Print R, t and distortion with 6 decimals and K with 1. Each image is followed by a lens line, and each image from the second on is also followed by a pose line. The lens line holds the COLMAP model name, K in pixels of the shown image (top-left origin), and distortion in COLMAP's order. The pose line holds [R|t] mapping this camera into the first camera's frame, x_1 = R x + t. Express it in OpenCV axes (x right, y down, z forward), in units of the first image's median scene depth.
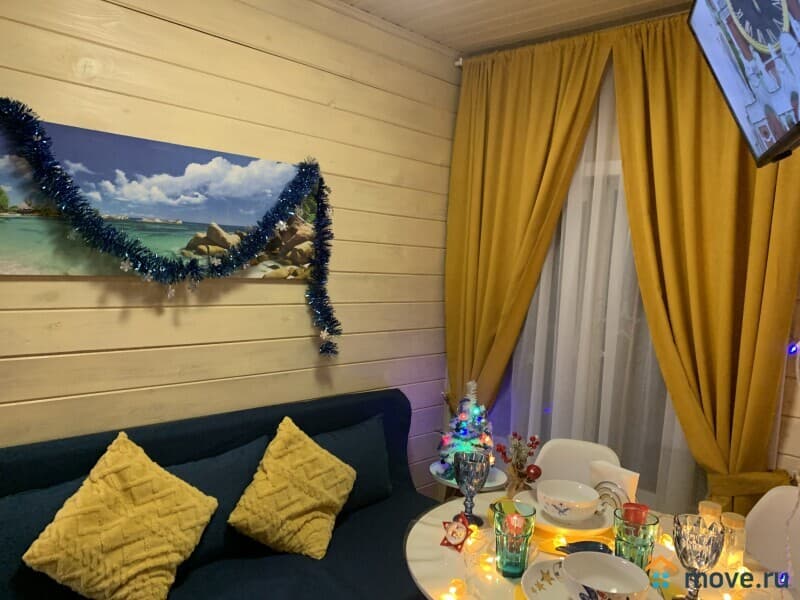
lens RADIAL K [[633.3, 0, 379.1], [0, 633.3, 300.8], [0, 0, 1]] dist [0.011869, 0.001280]
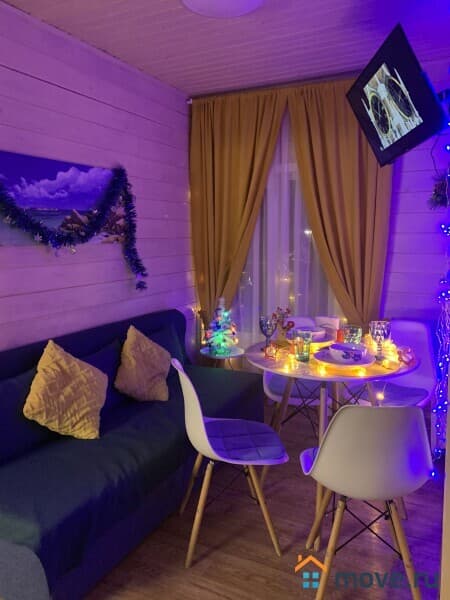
lens RADIAL K [[475.0, 0, 225.0], [0, 475.0, 300.0], [0, 0, 1]] dist [0.011869, 0.001280]
pose [[0.943532, -0.112009, 0.311772, -0.281691], [0.090441, 0.992450, 0.082845, 0.034731], [-0.318698, -0.049970, 0.946538, -0.236292]]
